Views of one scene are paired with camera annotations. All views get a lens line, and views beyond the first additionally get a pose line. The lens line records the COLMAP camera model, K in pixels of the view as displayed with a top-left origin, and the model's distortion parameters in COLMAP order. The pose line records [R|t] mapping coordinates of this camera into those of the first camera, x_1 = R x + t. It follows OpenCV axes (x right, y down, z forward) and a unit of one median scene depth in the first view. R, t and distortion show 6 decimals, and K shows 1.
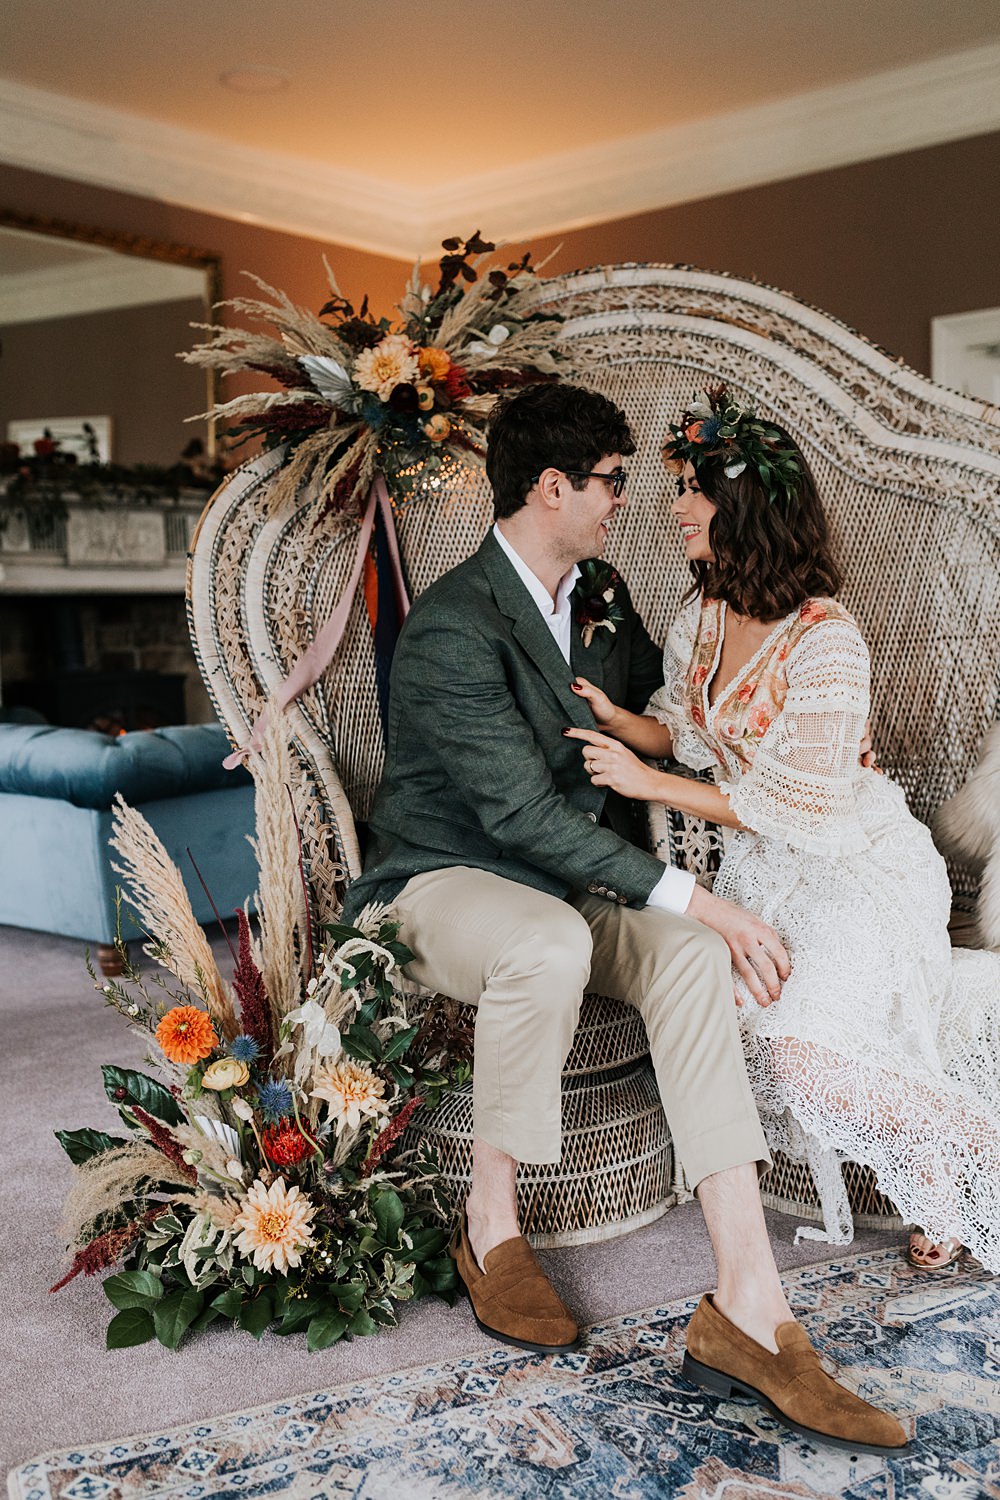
lens RADIAL K [[1461.3, 0, 516.5], [0, 1461.3, 792.0], [0, 0, 1]] dist [0.008871, 0.022048]
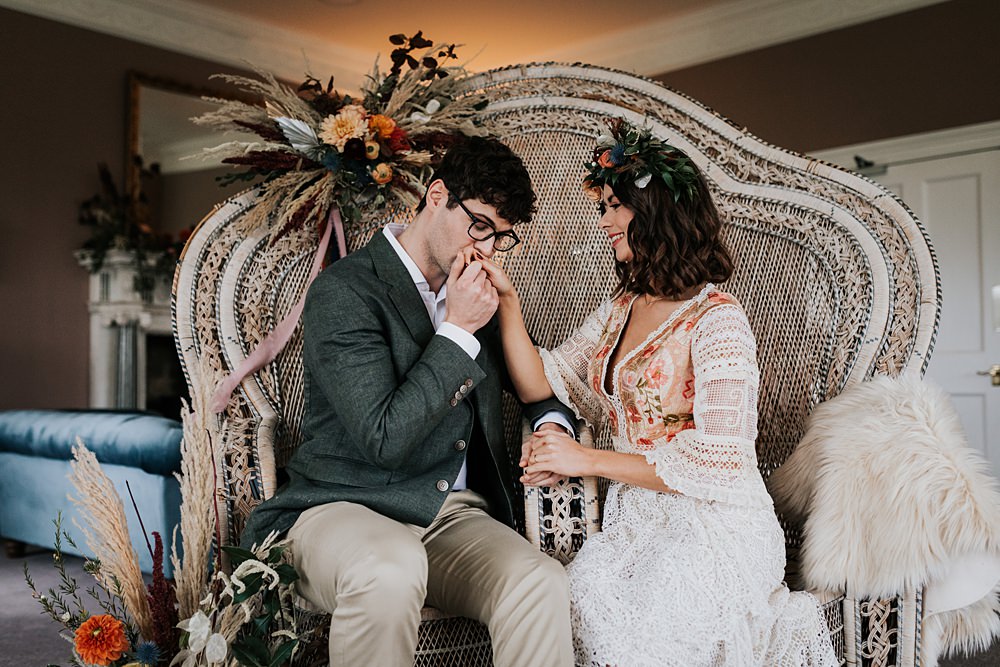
lens RADIAL K [[974.2, 0, 499.6], [0, 974.2, 370.3], [0, 0, 1]] dist [0.008871, 0.022048]
pose [[0.997977, 0.017223, -0.061203, 0.107144], [-0.025157, 0.991021, -0.131321, 0.036888], [0.058392, 0.132595, 0.989449, 0.169197]]
